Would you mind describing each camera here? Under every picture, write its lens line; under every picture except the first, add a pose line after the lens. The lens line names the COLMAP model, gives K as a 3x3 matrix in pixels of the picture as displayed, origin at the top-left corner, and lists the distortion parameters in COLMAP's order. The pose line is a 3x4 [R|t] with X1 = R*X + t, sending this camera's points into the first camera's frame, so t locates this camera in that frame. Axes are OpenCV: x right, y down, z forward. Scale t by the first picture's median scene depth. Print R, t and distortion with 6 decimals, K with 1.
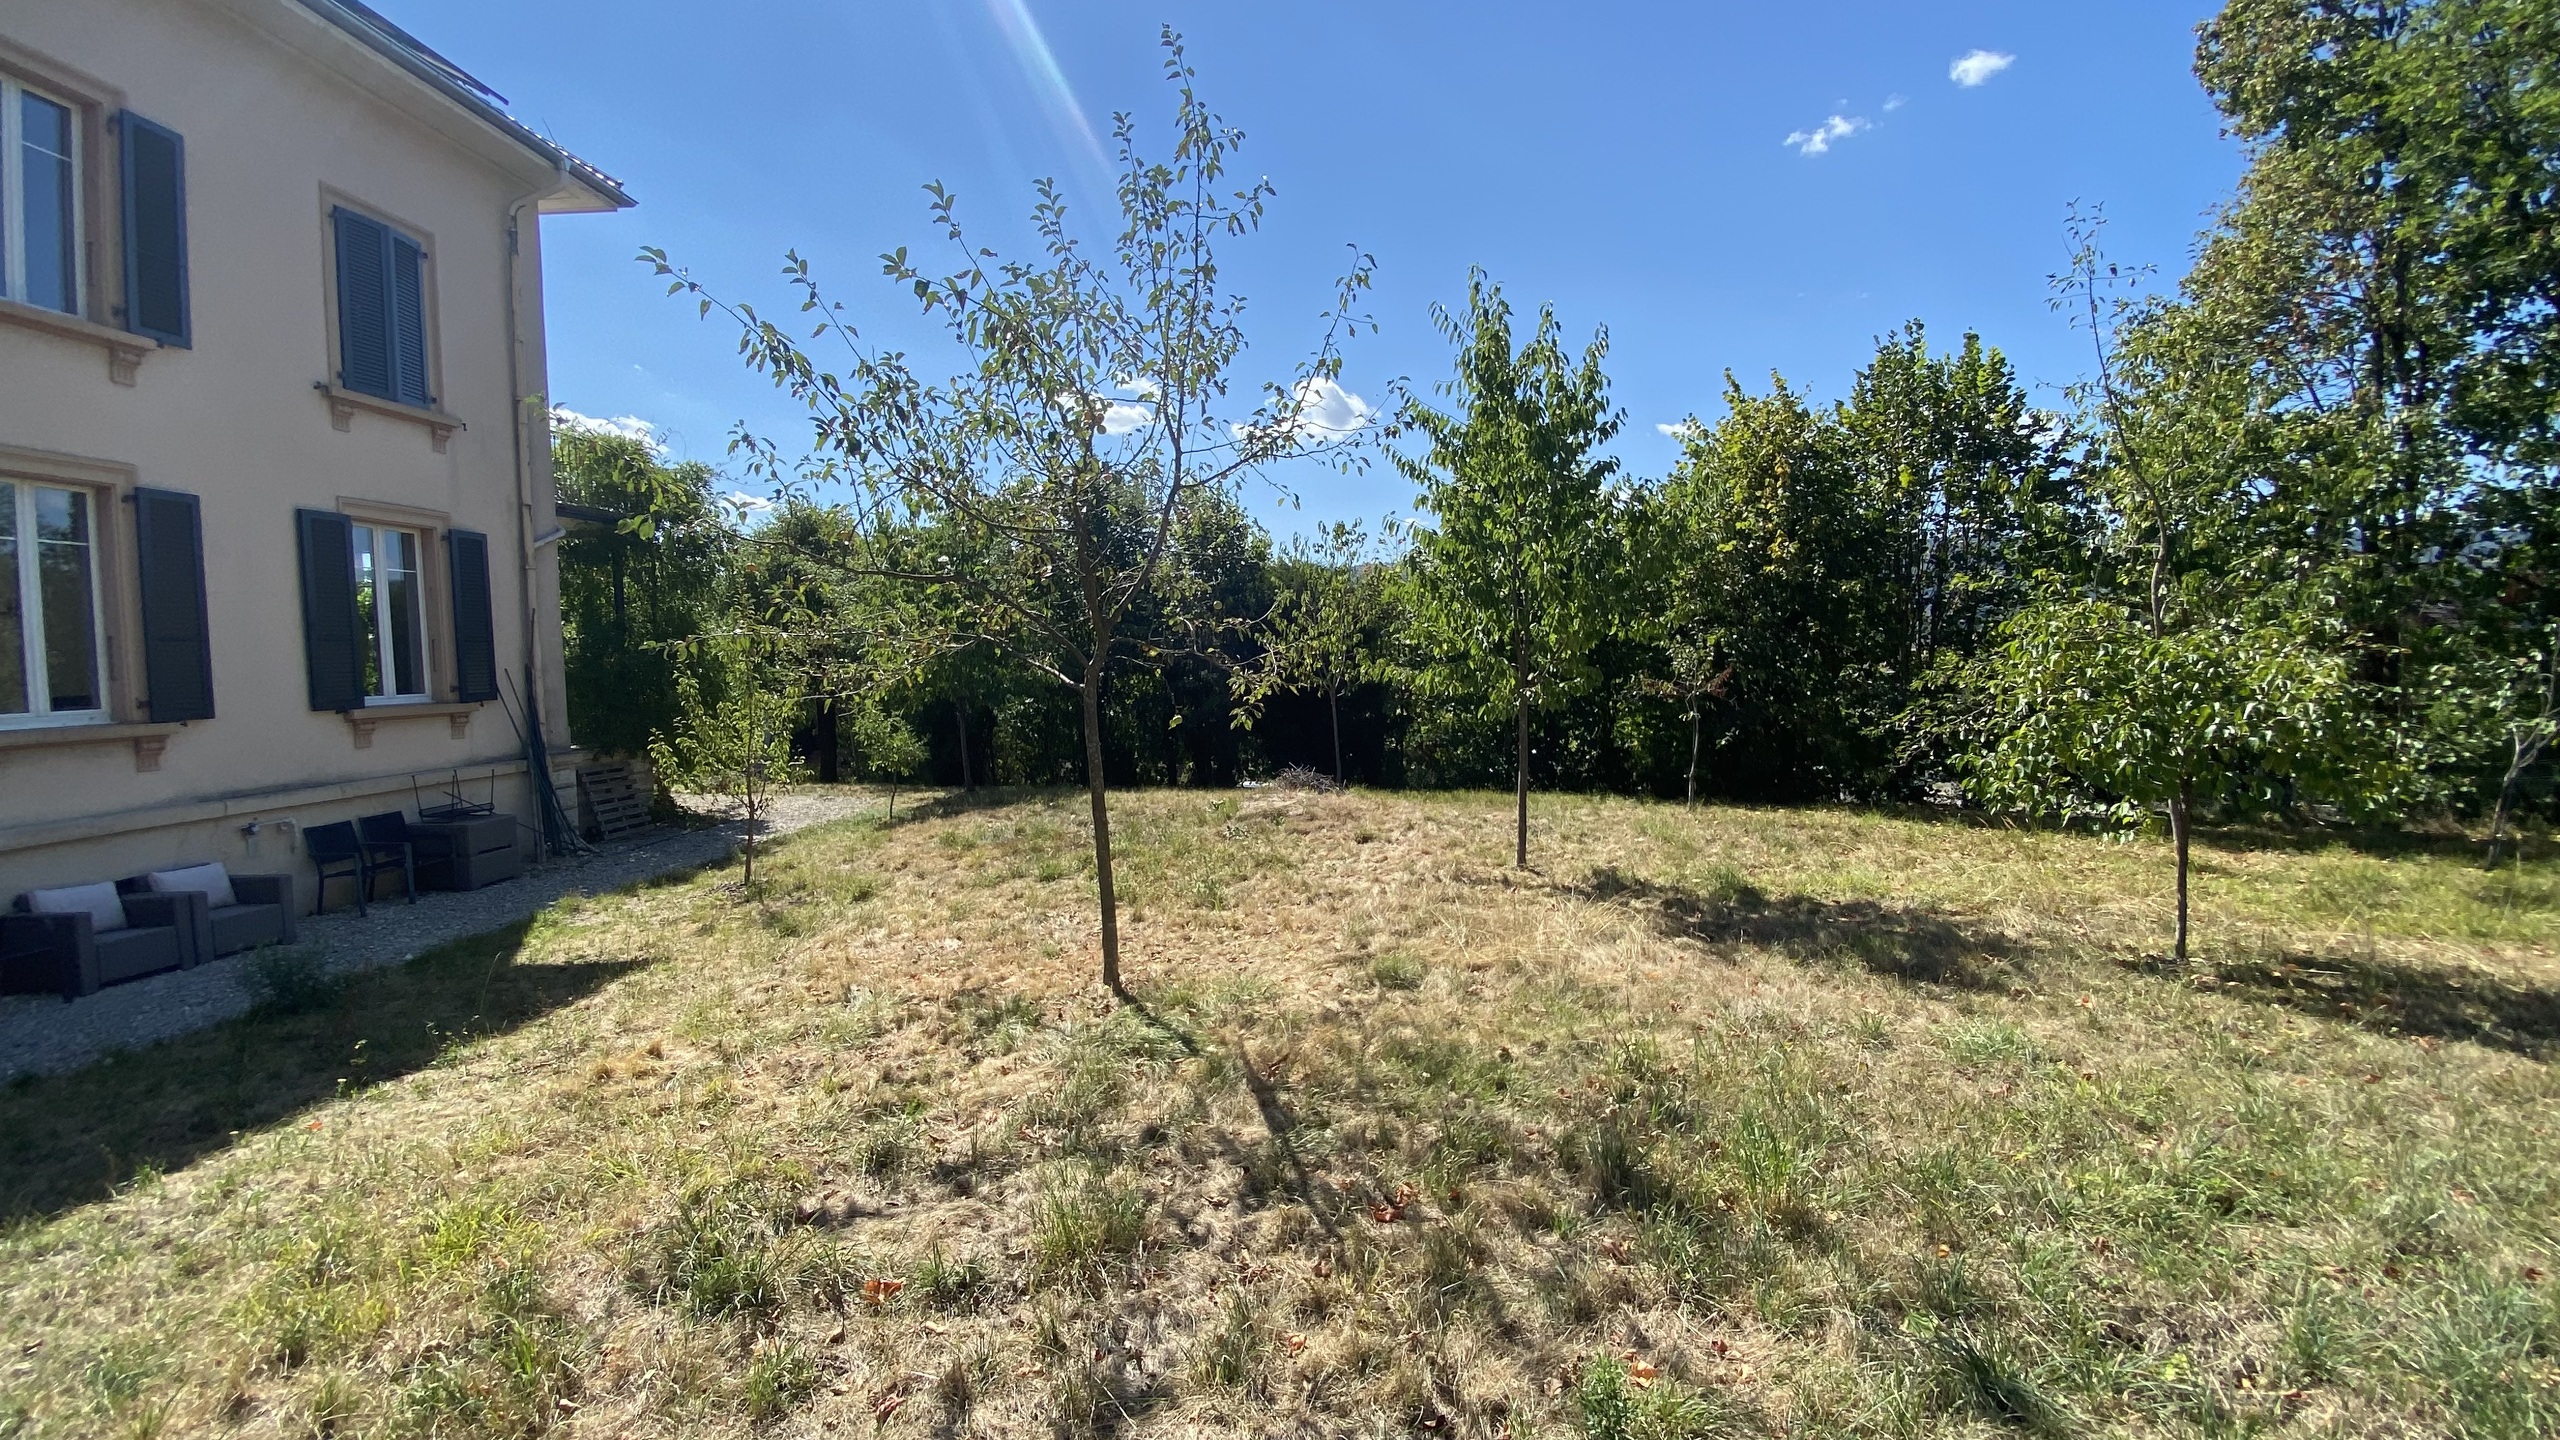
lens RADIAL K [[1033.9, 0, 1288.8], [0, 1033.9, 706.9], [0, 0, 1]] dist [0.012329, -0.015730]
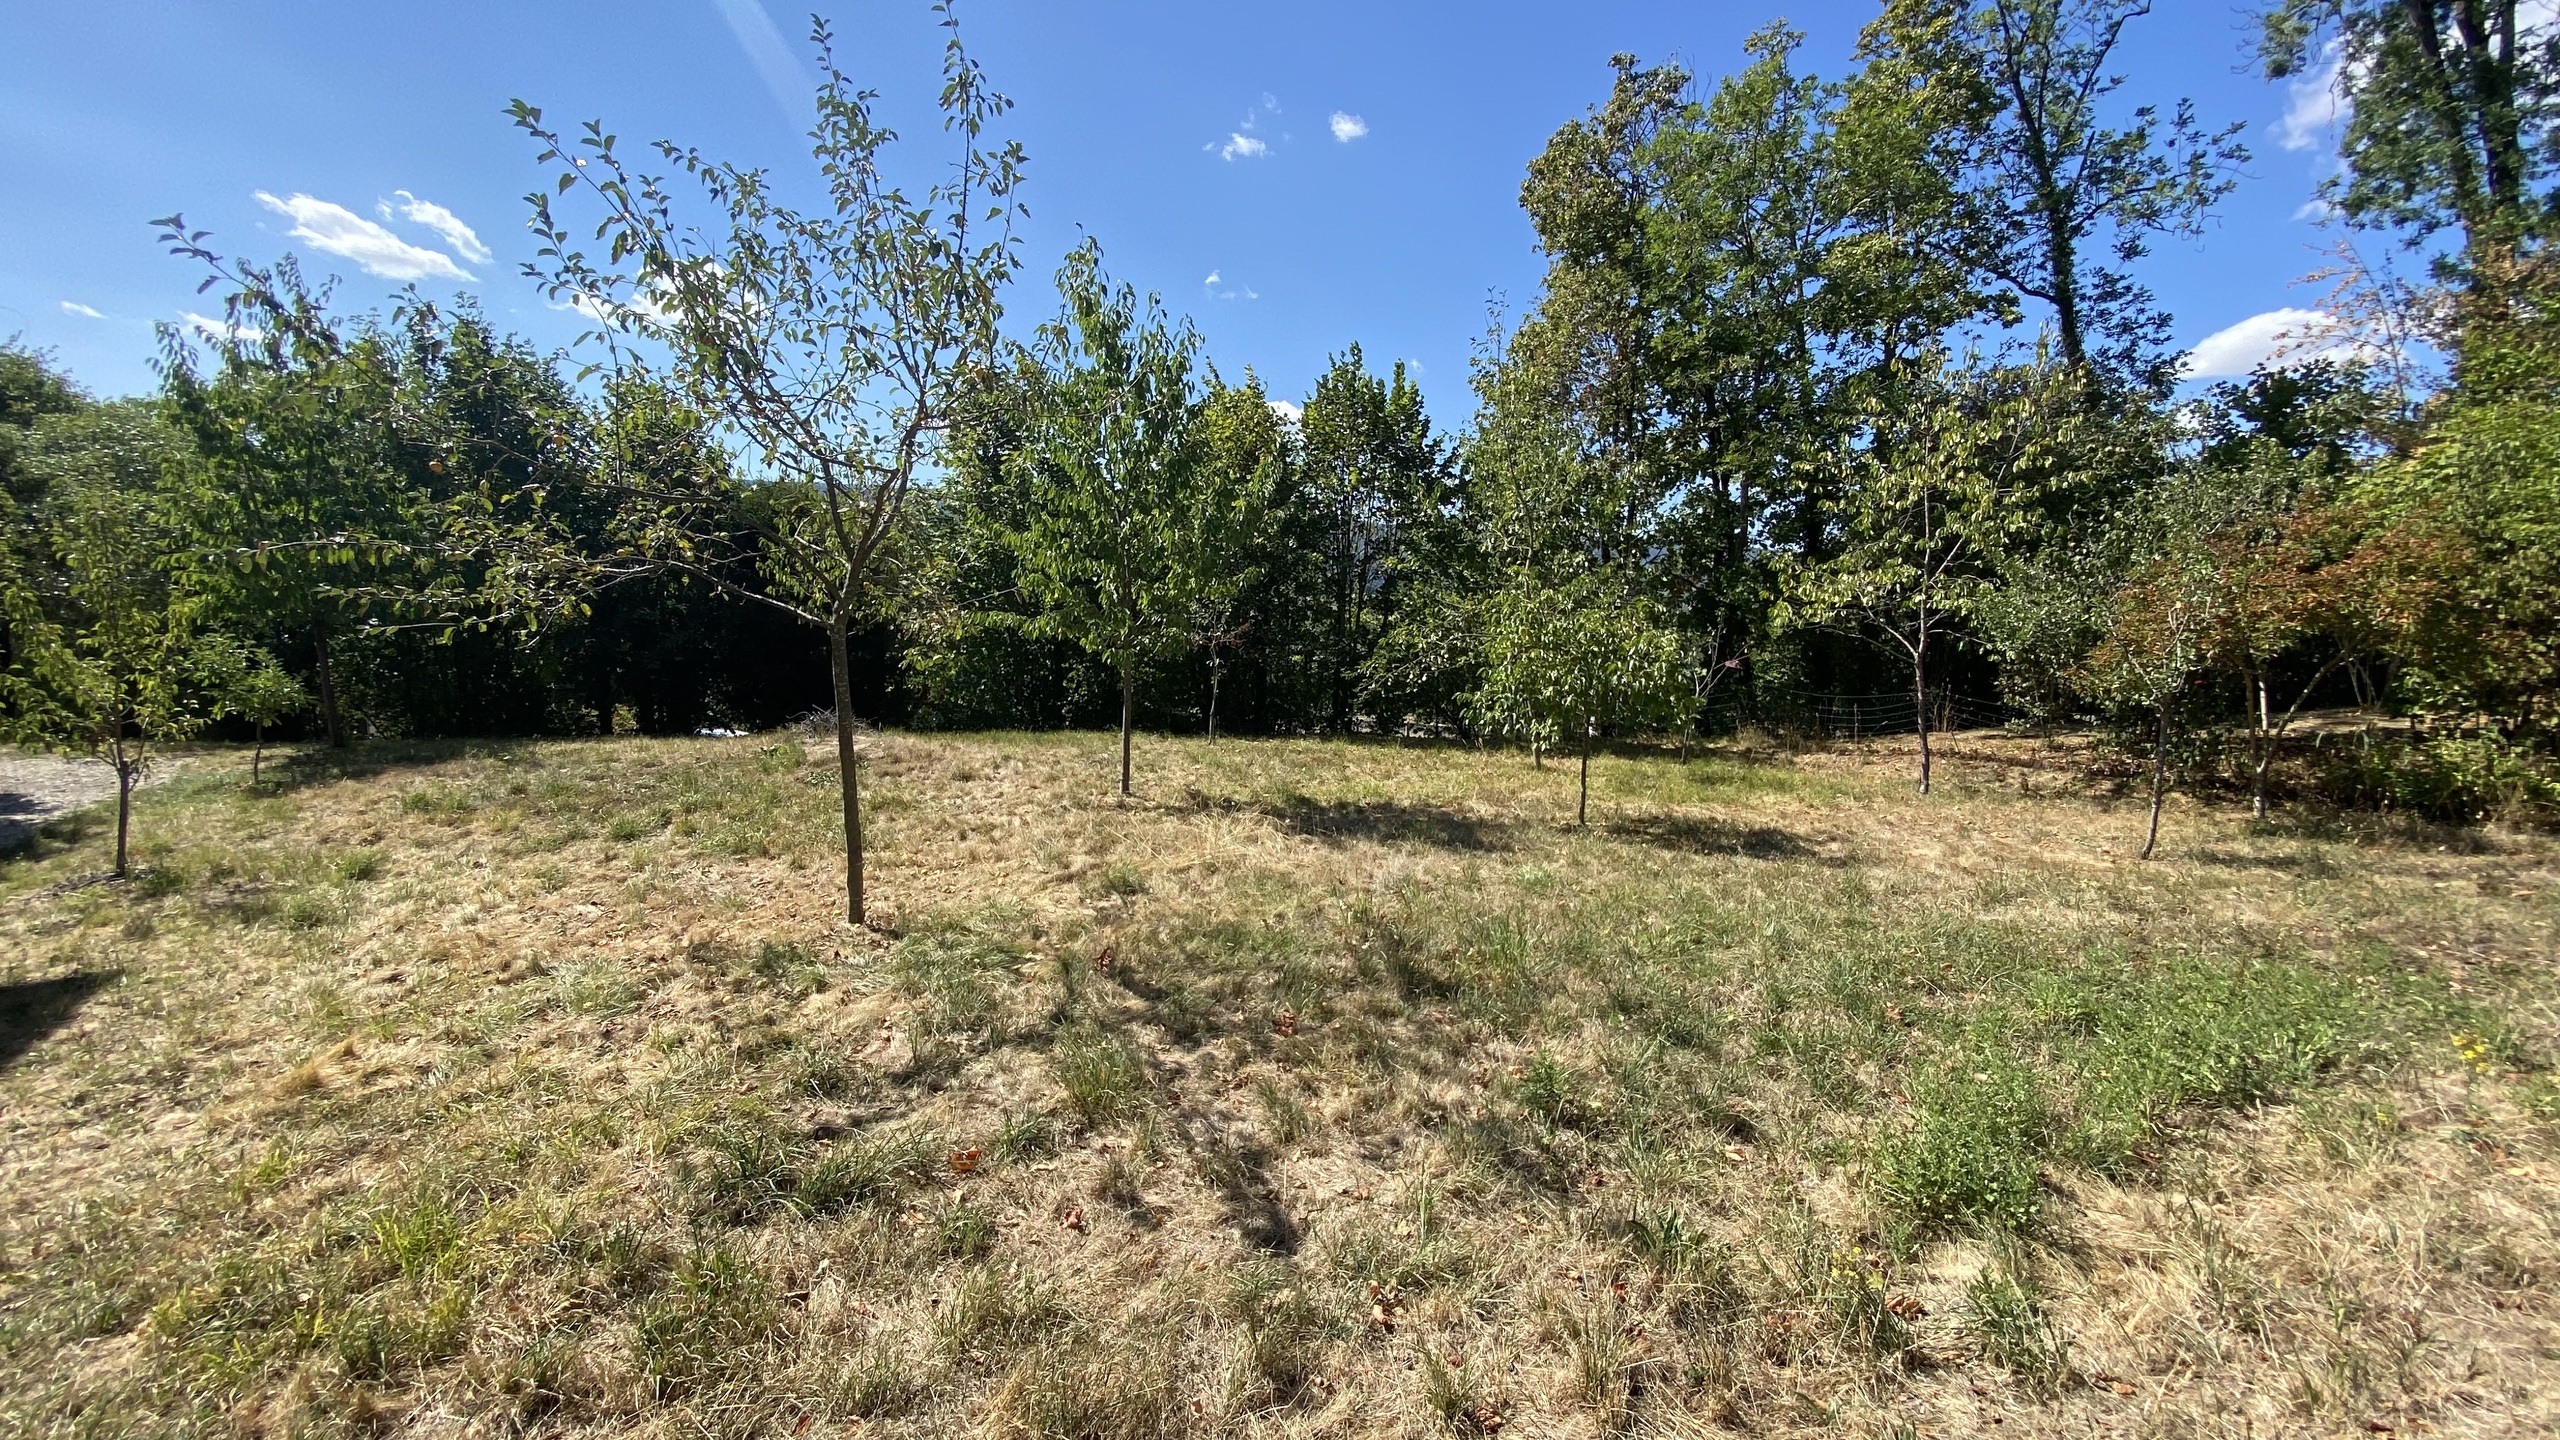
lens RADIAL K [[1033.9, 0, 1269.9], [0, 1033.9, 716.4], [0, 0, 1]] dist [0.012329, -0.015730]
pose [[0.848602, -0.013856, 0.528850, -0.237335], [-0.019630, 0.998144, 0.057650, 0.001911], [-0.528667, -0.059303, 0.846755, -0.038268]]
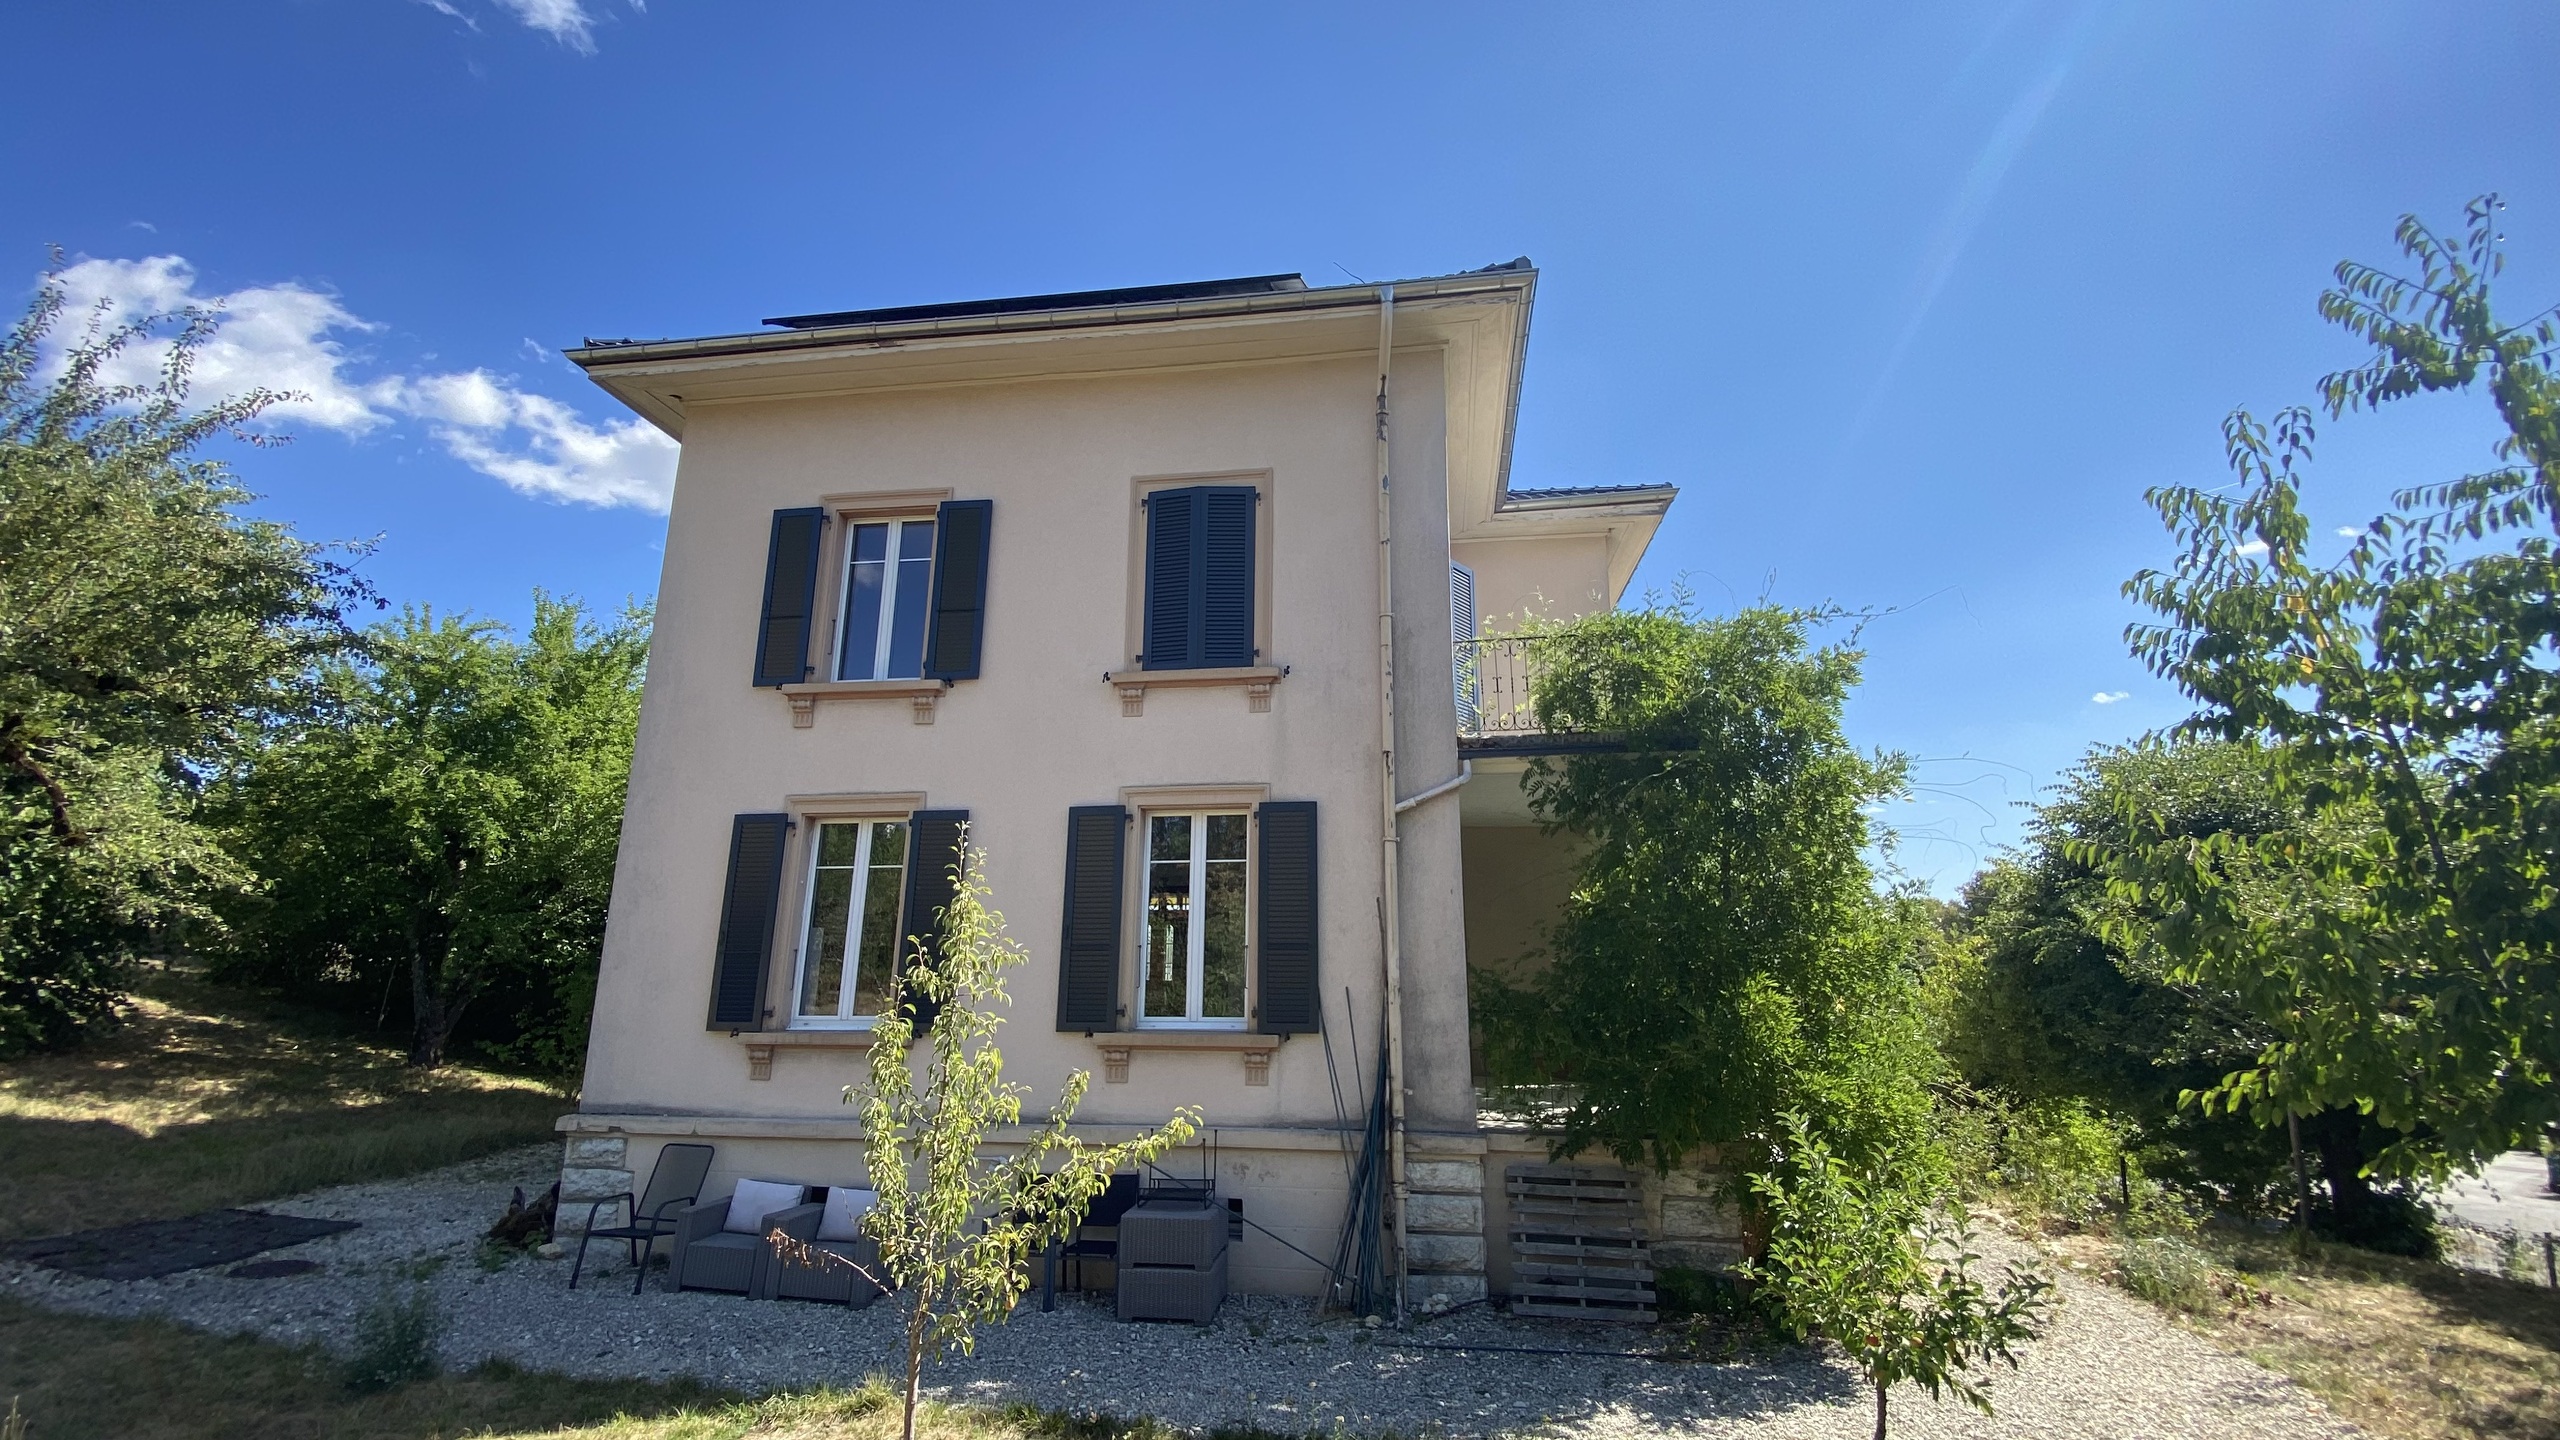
lens RADIAL K [[1033.9, 0, 1281.8], [0, 1033.9, 706.8], [0, 0, 1]] dist [0.012329, -0.015730]
pose [[-0.097809, -0.218061, -0.971022, -0.040726], [-0.052088, 0.975484, -0.213816, -0.102370], [0.993841, 0.029666, -0.106769, 1.473484]]
